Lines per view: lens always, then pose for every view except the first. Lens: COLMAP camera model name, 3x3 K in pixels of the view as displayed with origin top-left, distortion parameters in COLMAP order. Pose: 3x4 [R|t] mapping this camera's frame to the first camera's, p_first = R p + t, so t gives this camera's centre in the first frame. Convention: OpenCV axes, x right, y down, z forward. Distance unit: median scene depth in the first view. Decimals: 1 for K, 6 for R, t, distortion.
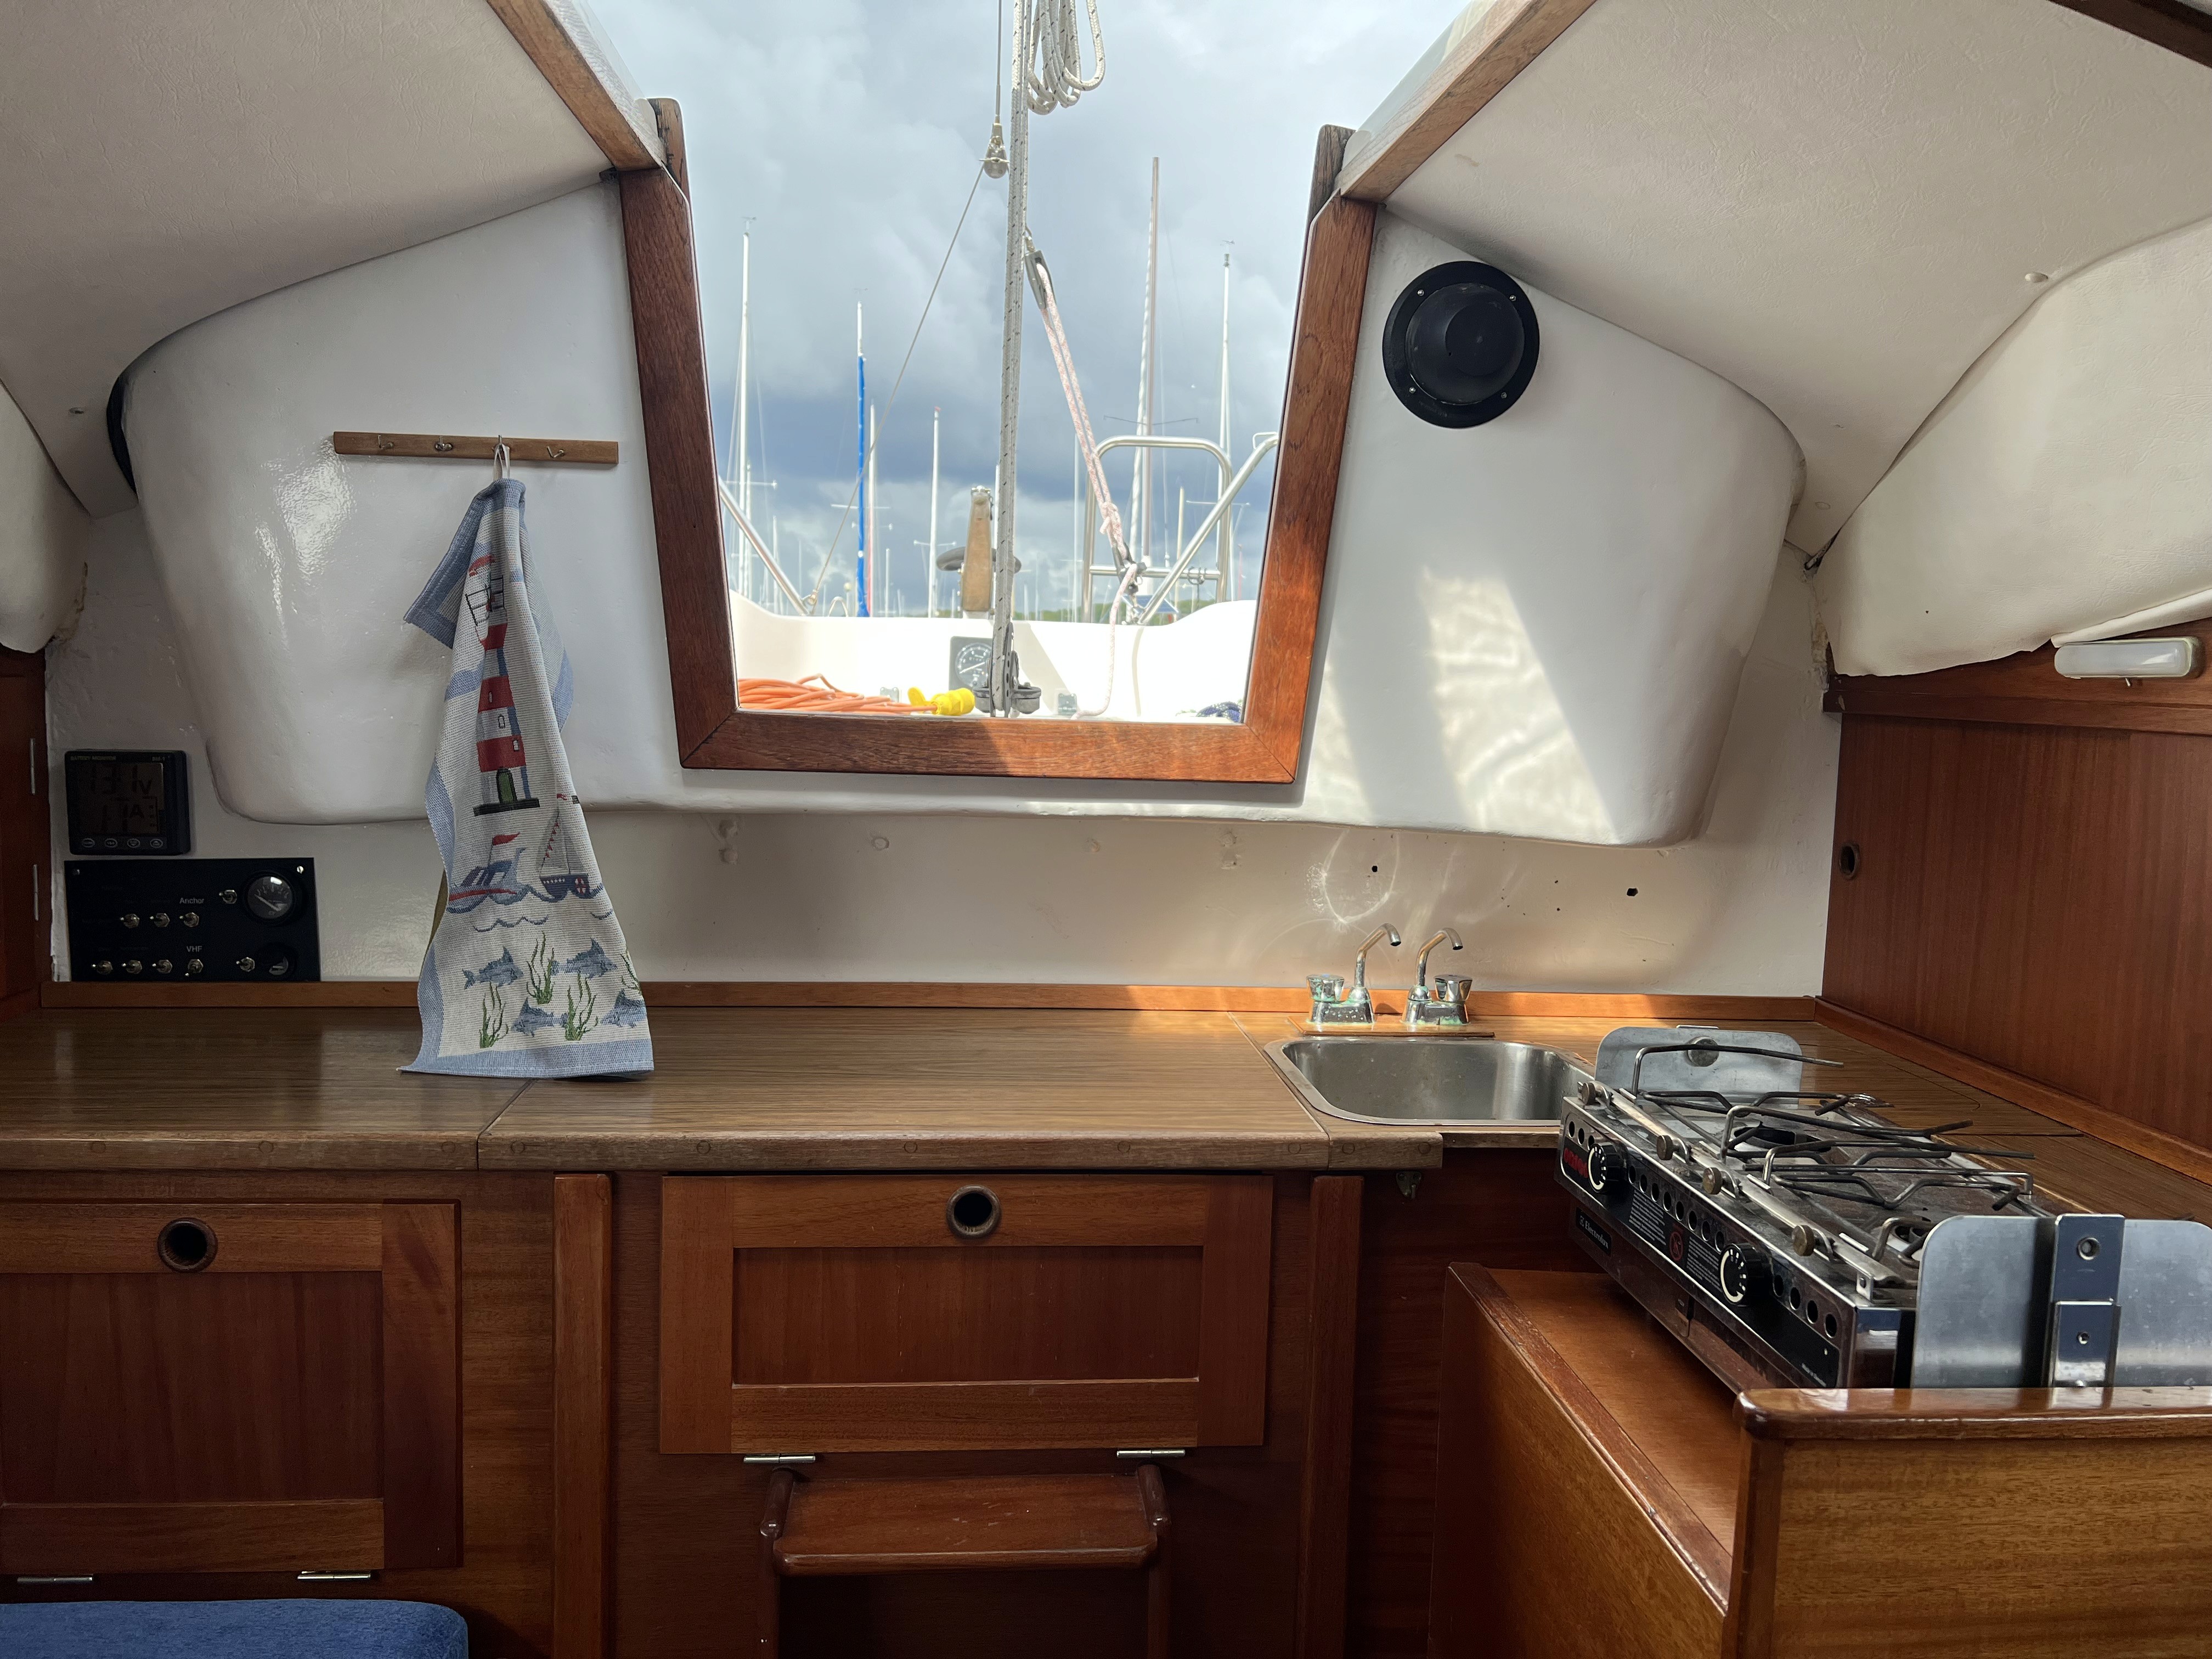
lens RADIAL K [[1668.2, 0, 1102.8], [0, 1668.2, 822.5], [0, 0, 1]] dist [0.015131, 0.002578]
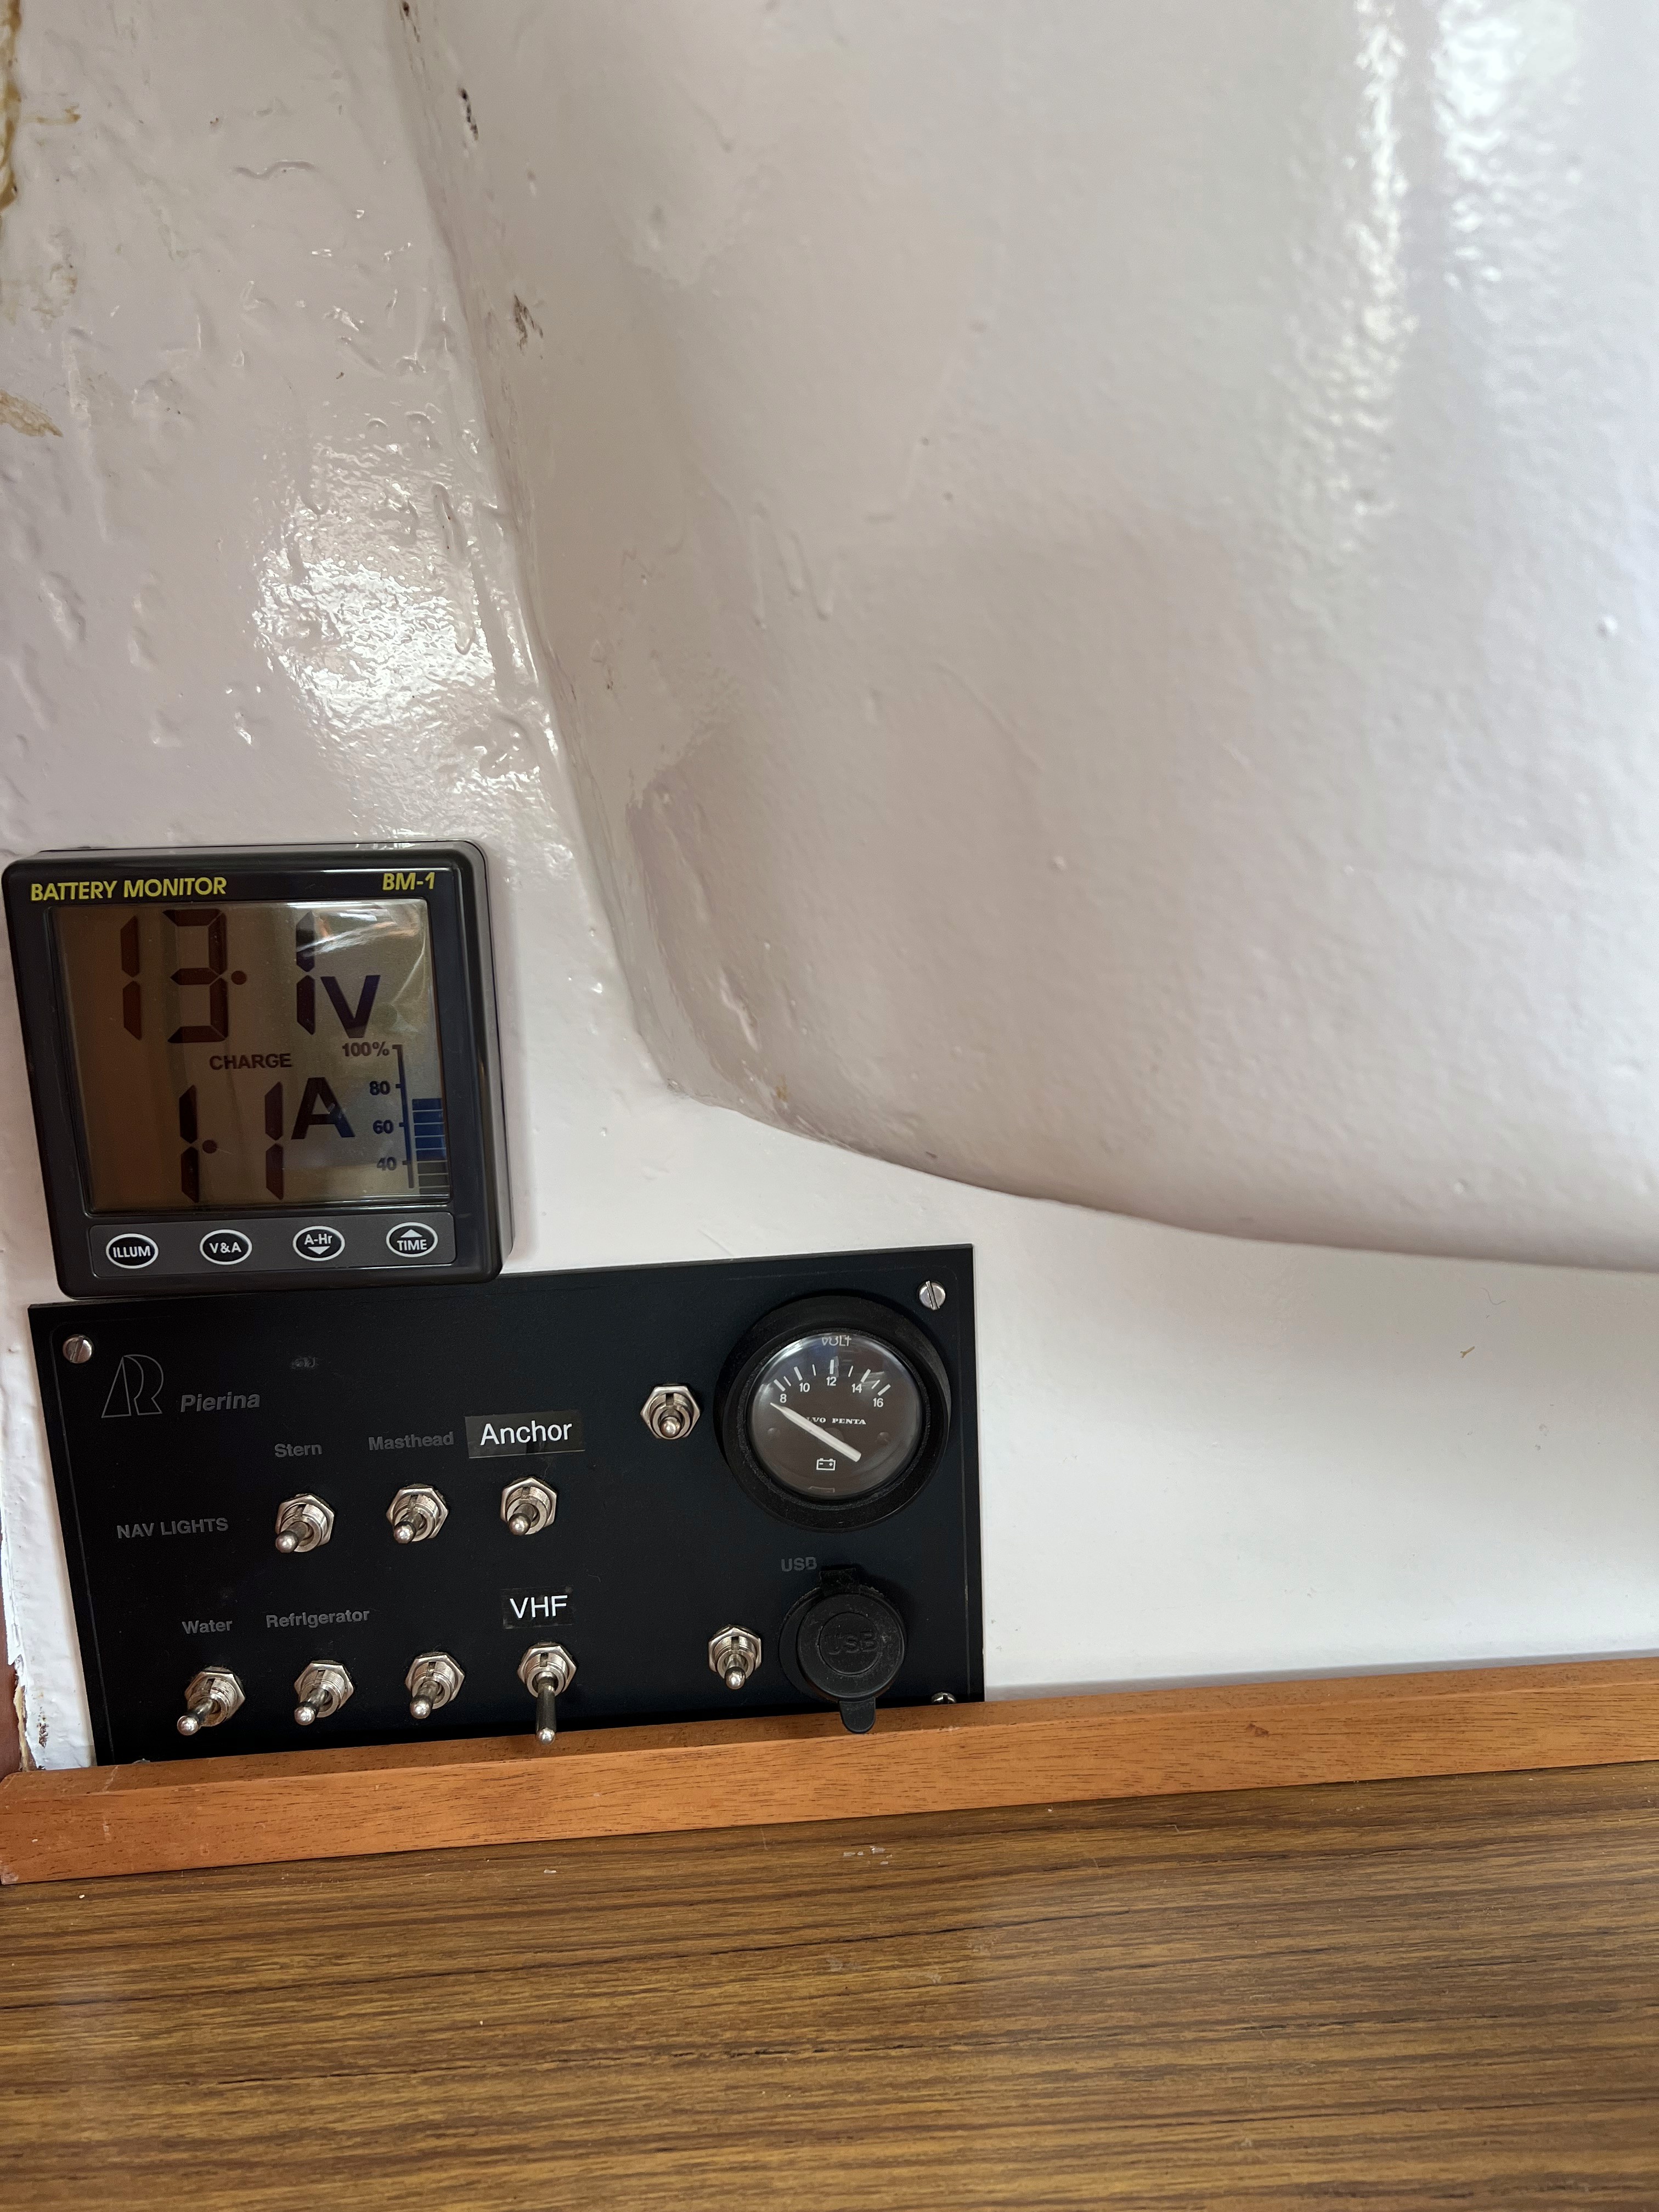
lens RADIAL K [[1668.2, 0, 829.3], [0, 1668.2, 1111.9], [0, 0, 1]] dist [0.015131, 0.002578]
pose [[0.999392, -0.029806, -0.018066, -0.493660], [0.031866, 0.991366, 0.127191, -0.033134], [0.014119, -0.127689, 0.991714, 0.758801]]
